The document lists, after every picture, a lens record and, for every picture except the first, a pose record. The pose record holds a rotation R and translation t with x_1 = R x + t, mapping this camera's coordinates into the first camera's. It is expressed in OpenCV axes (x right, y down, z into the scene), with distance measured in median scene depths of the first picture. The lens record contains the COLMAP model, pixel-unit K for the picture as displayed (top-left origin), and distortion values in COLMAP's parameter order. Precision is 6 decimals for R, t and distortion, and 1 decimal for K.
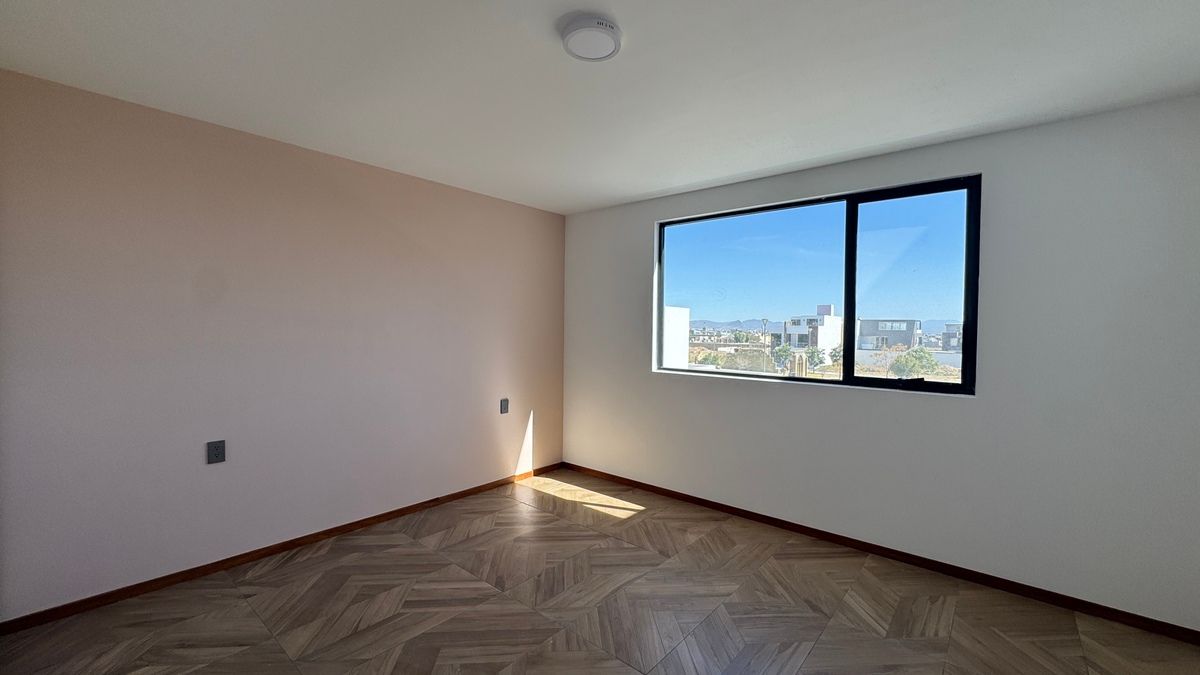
lens RADIAL K [[477.1, 0, 600.0], [0, 477.1, 337.5], [0, 0, 1]] dist [-0.000084, 0.000345]
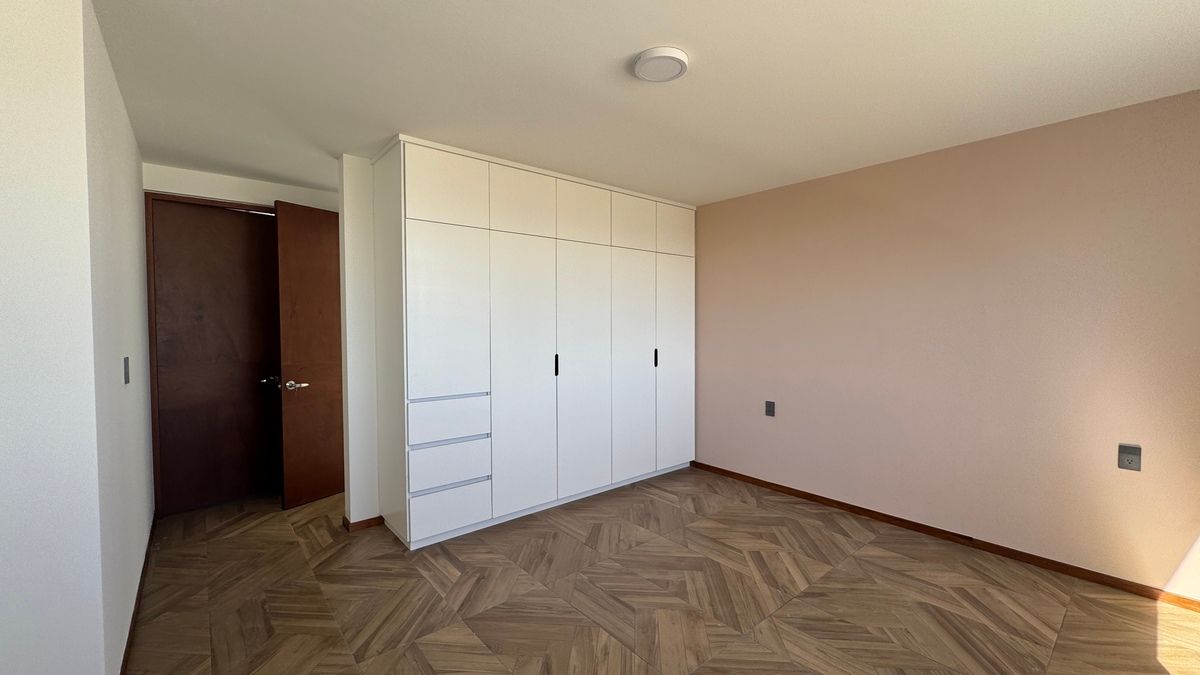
lens RADIAL K [[477.1, 0, 600.0], [0, 477.1, 337.5], [0, 0, 1]] dist [-0.000084, 0.000345]
pose [[-0.160221, 0.013540, -0.986988, 0.748379], [-0.021960, 0.999610, 0.017278, 0.002986], [0.986837, 0.024443, -0.159861, 0.704371]]
